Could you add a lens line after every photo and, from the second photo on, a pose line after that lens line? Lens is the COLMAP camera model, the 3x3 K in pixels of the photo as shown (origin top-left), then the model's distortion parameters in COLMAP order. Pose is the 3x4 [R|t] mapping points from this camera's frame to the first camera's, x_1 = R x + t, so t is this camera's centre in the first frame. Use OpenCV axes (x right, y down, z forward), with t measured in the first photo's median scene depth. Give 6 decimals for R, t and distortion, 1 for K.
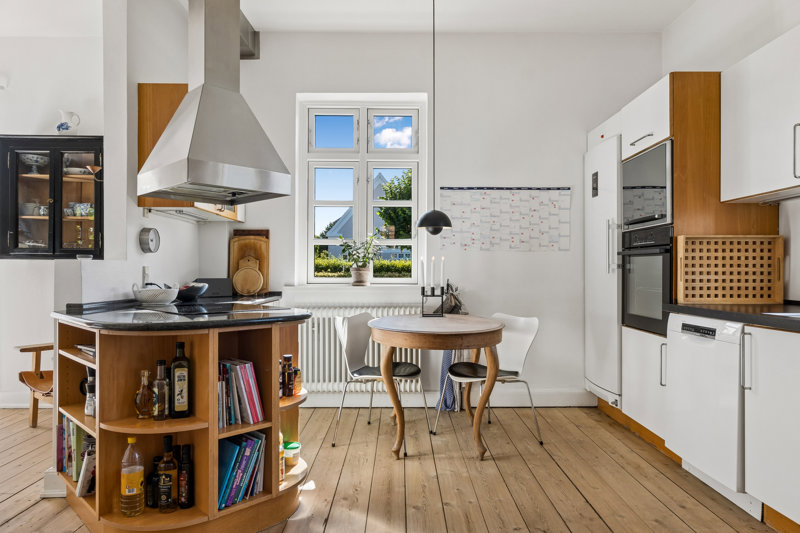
lens RADIAL K [[530.8, 0, 397.6], [0, 530.8, 269.4], [0, 0, 1]] dist [-0.001509, 0.001408]
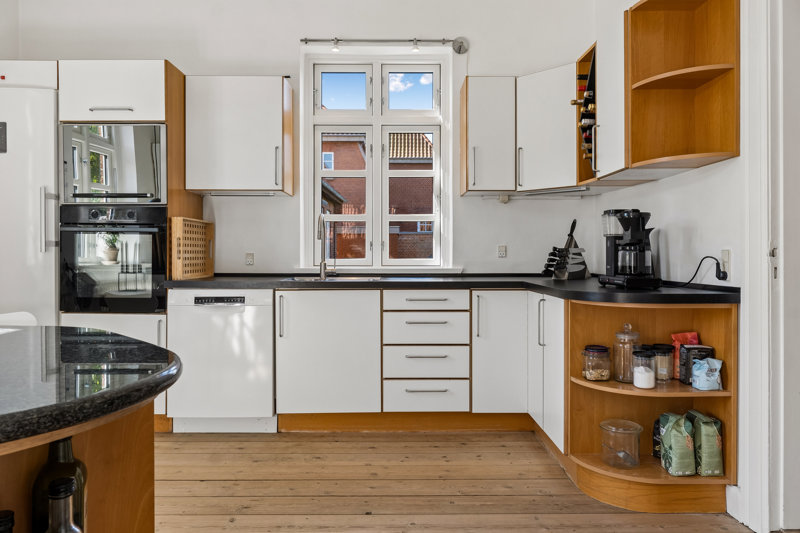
lens RADIAL K [[573.0, 0, 398.6], [0, 573.0, 262.6], [0, 0, 1]] dist [0.013789, 0.002603]
pose [[-0.027865, -0.017894, 0.999452, -0.619942], [-0.012356, 0.999770, 0.017555, 0.002192], [-0.999535, -0.011860, -0.028080, 0.561617]]
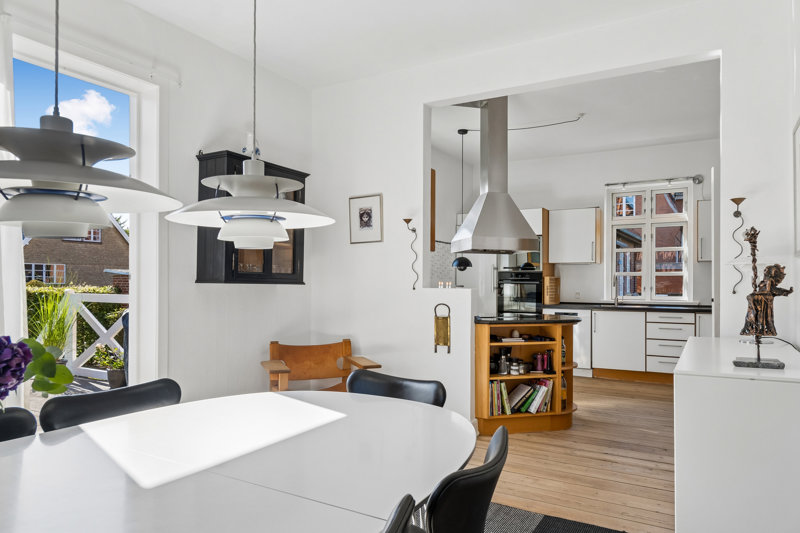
lens RADIAL K [[530.8, 0, 399.7], [0, 530.8, 279.9], [0, 0, 1]] dist [-0.001509, 0.001408]
pose [[0.485159, 0.005439, 0.874409, -1.846909], [-0.014791, 0.999889, 0.001988, -0.042657], [-0.874301, -0.013898, 0.485186, 0.394796]]
